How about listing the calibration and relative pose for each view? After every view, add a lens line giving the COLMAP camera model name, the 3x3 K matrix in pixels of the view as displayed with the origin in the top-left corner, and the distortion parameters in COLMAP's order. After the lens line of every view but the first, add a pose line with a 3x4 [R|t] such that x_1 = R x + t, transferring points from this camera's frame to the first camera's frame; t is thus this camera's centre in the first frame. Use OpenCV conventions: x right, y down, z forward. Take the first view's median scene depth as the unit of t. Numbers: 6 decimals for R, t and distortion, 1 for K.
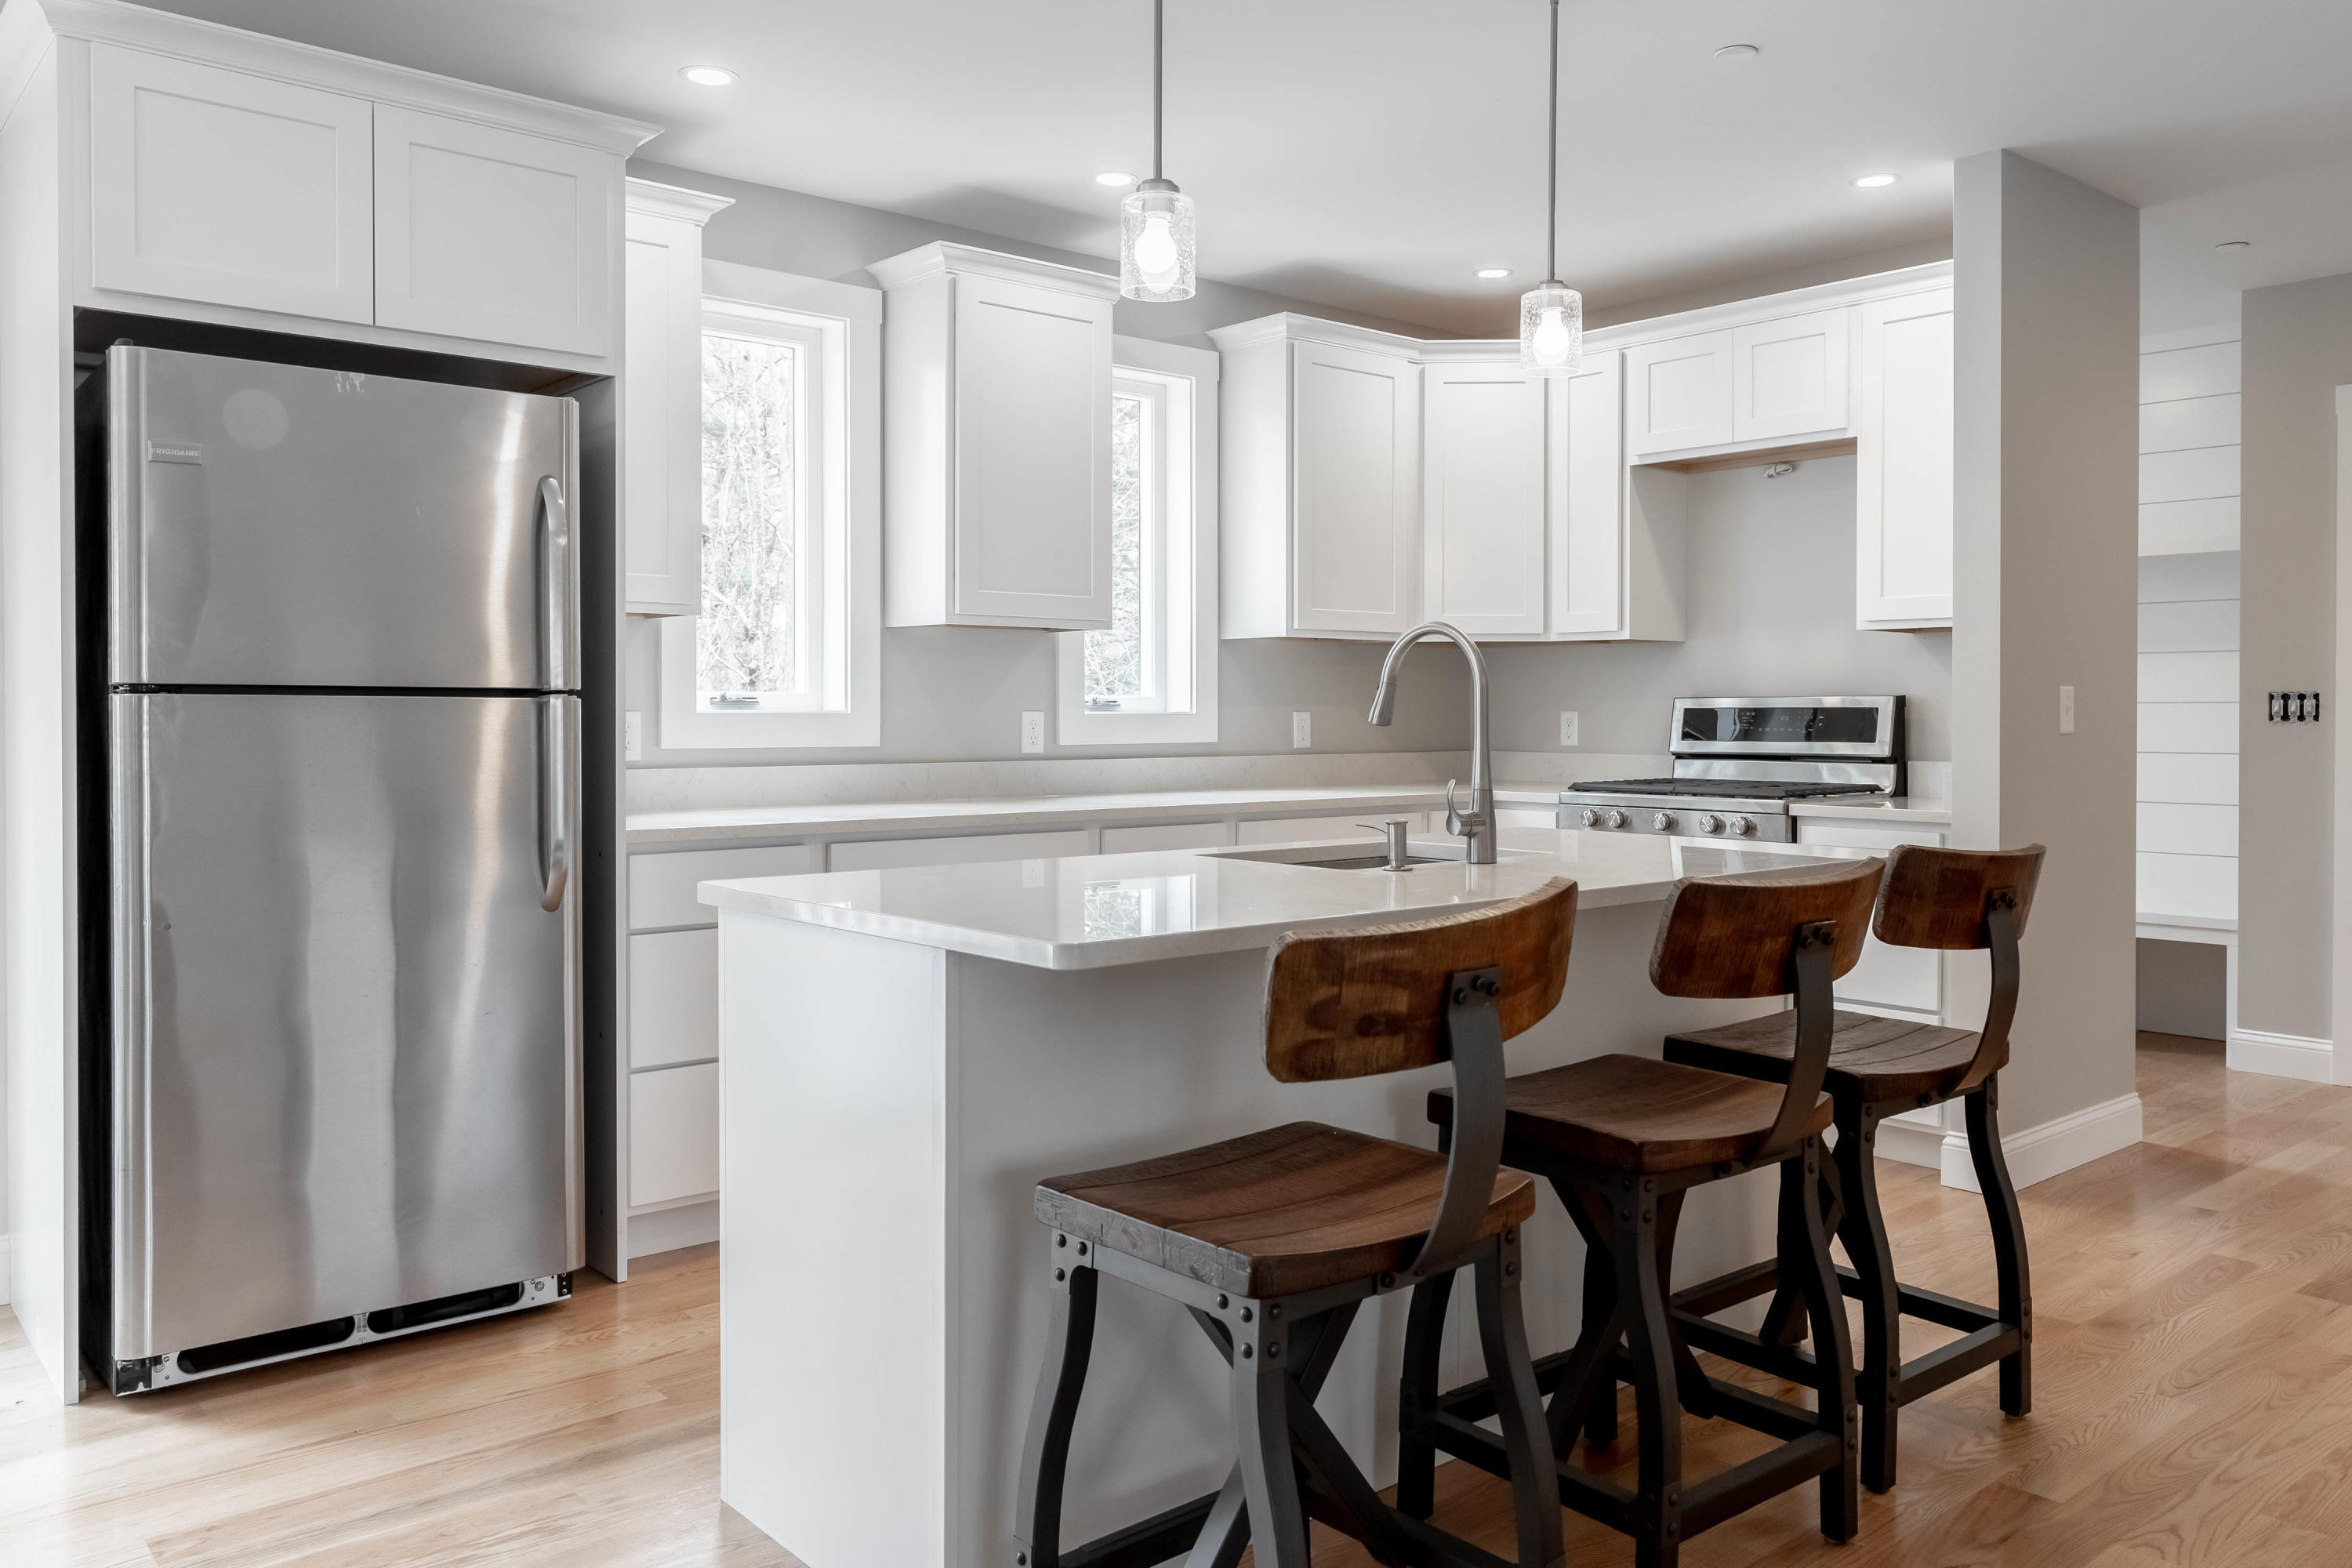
lens RADIAL K [[1711.0, 0, 1176.0], [0, 1711.0, 784.0], [0, 0, 1]] dist [-0.000300, -0.000369]
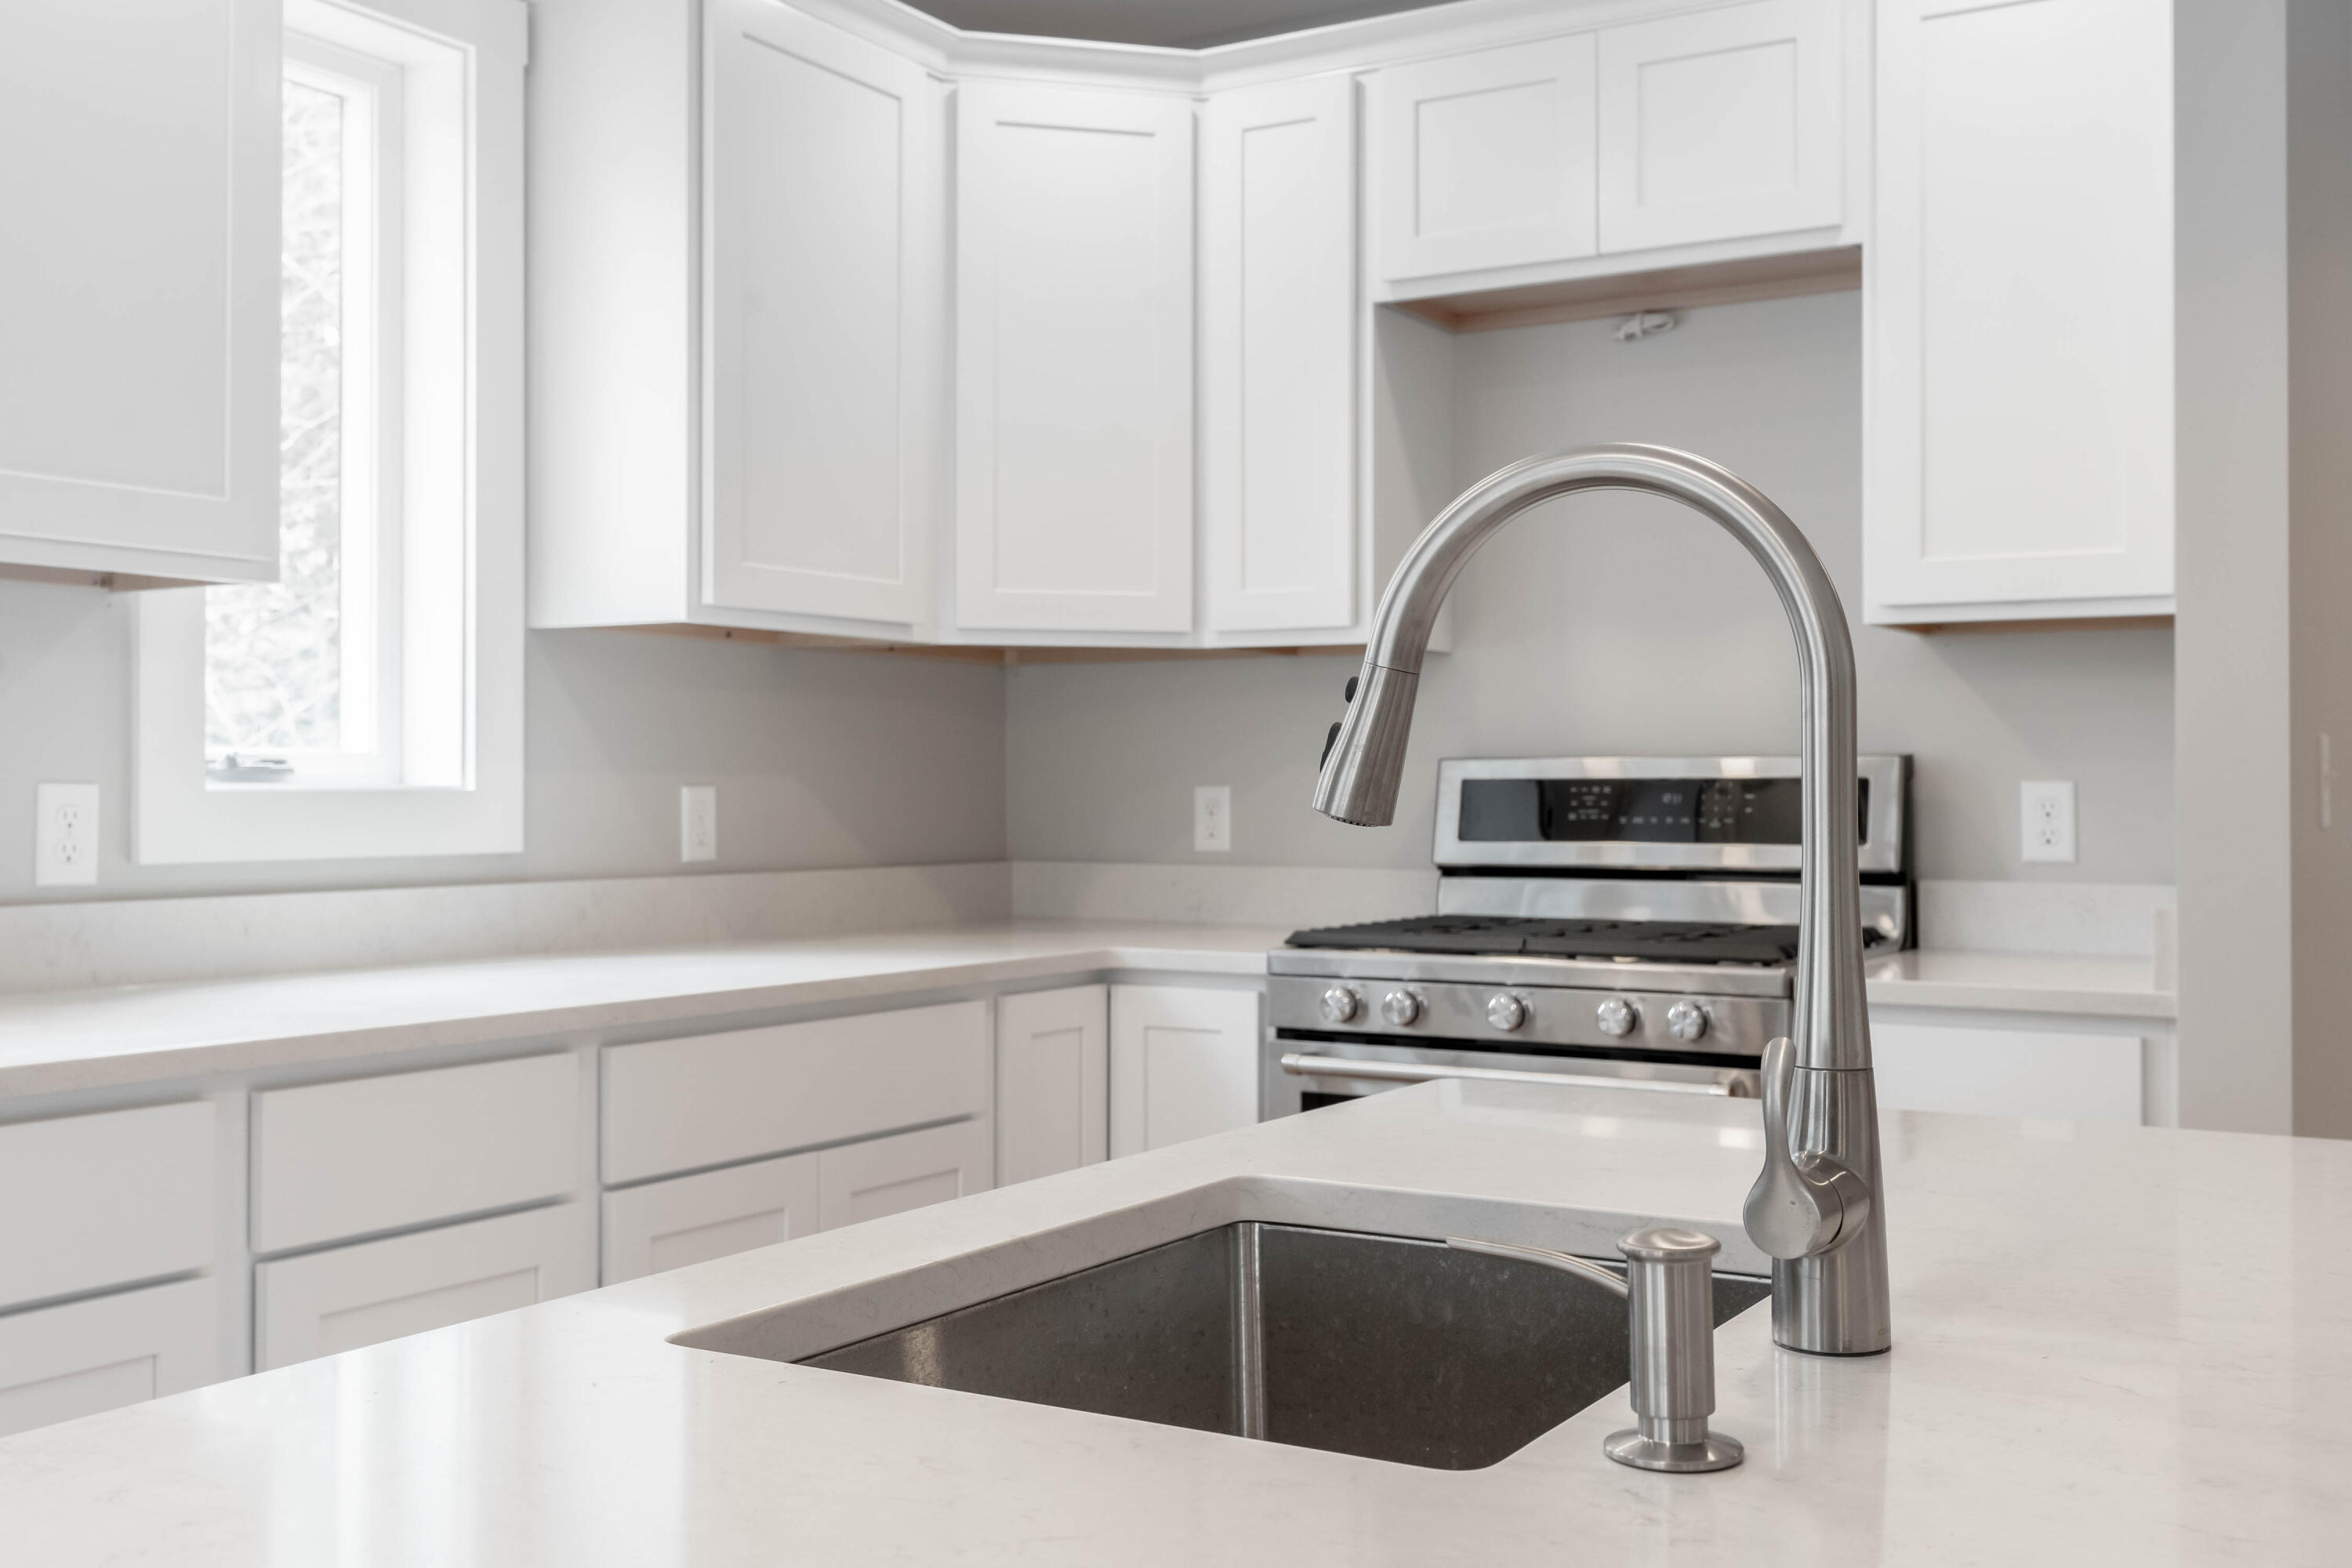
lens RADIAL K [[2279.9, 0, 1176.0], [0, 2279.9, 784.0], [0, 0, 1]] dist [0.006291, -0.004452]
pose [[0.939918, 0.001942, 0.341395, -0.020846], [0.013532, 0.998986, -0.042939, -0.014738], [-0.341133, 0.044978, 0.938938, 0.389158]]
